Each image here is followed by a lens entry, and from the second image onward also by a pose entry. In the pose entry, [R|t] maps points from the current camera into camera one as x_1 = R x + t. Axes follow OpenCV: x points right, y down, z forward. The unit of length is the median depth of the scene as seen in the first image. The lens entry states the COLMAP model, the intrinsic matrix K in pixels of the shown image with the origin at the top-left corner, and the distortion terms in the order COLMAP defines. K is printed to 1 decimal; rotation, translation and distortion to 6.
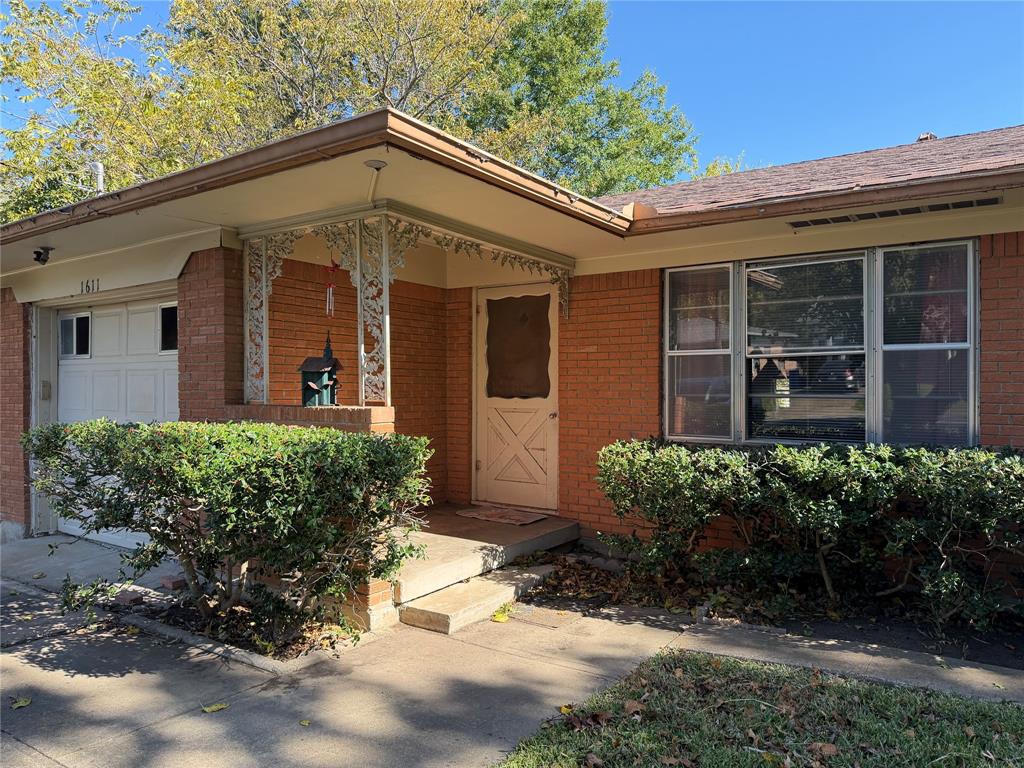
lens RADIAL K [[697.9, 0, 517.3], [0, 697.9, 383.2], [0, 0, 1]] dist [0.030560, -0.034995]
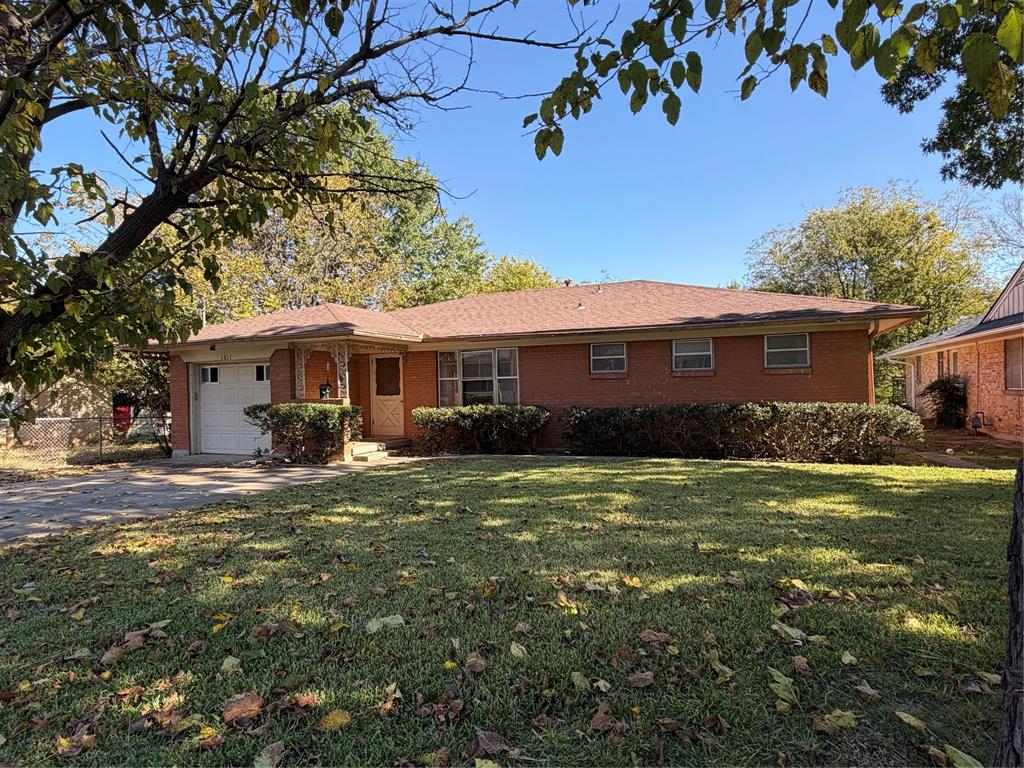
lens RADIAL K [[571.4, 0, 516.8], [0, 571.4, 385.9], [0, 0, 1]] dist [-0.028074, -0.000442]
pose [[0.977459, -0.018773, 0.210288, 0.031619], [0.018538, 0.999823, 0.003090, -0.017687], [-0.210309, 0.000878, 0.977635, -1.666407]]
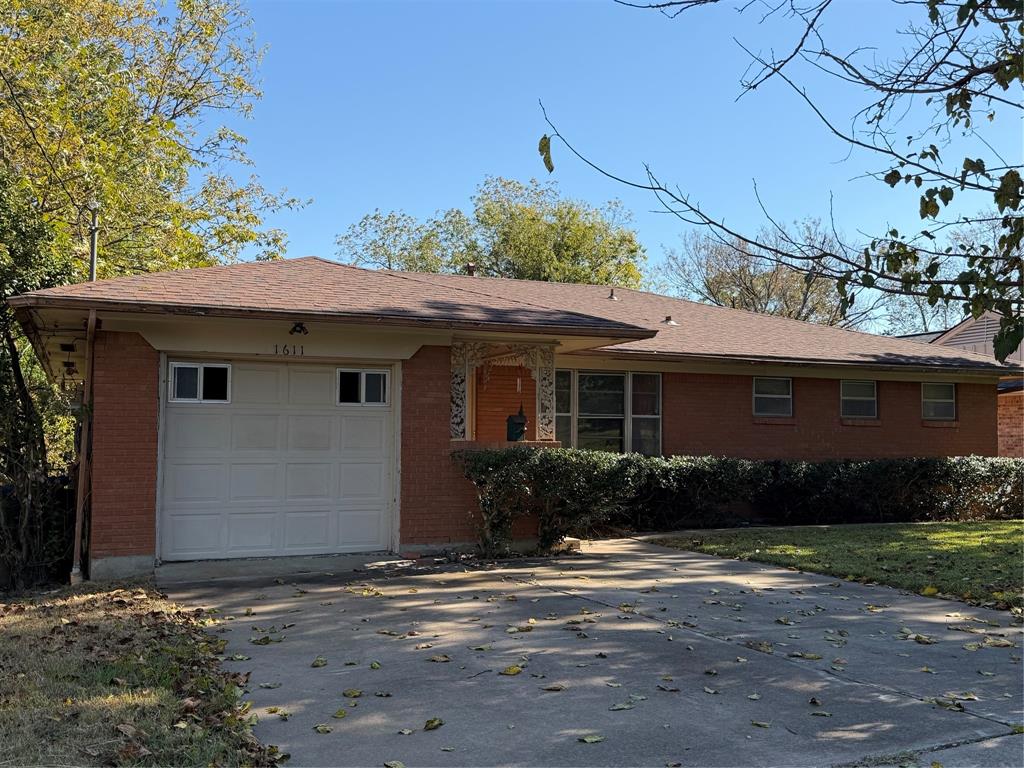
lens RADIAL K [[1036.9, 0, 519.0], [0, 1036.9, 383.5], [0, 0, 1]] dist [0.025912, 0.000000]
pose [[0.539395, 0.048187, 0.840673, -2.391196], [-0.016221, 0.998771, -0.046841, 0.005523], [-0.841897, 0.011629, 0.539514, -0.464012]]
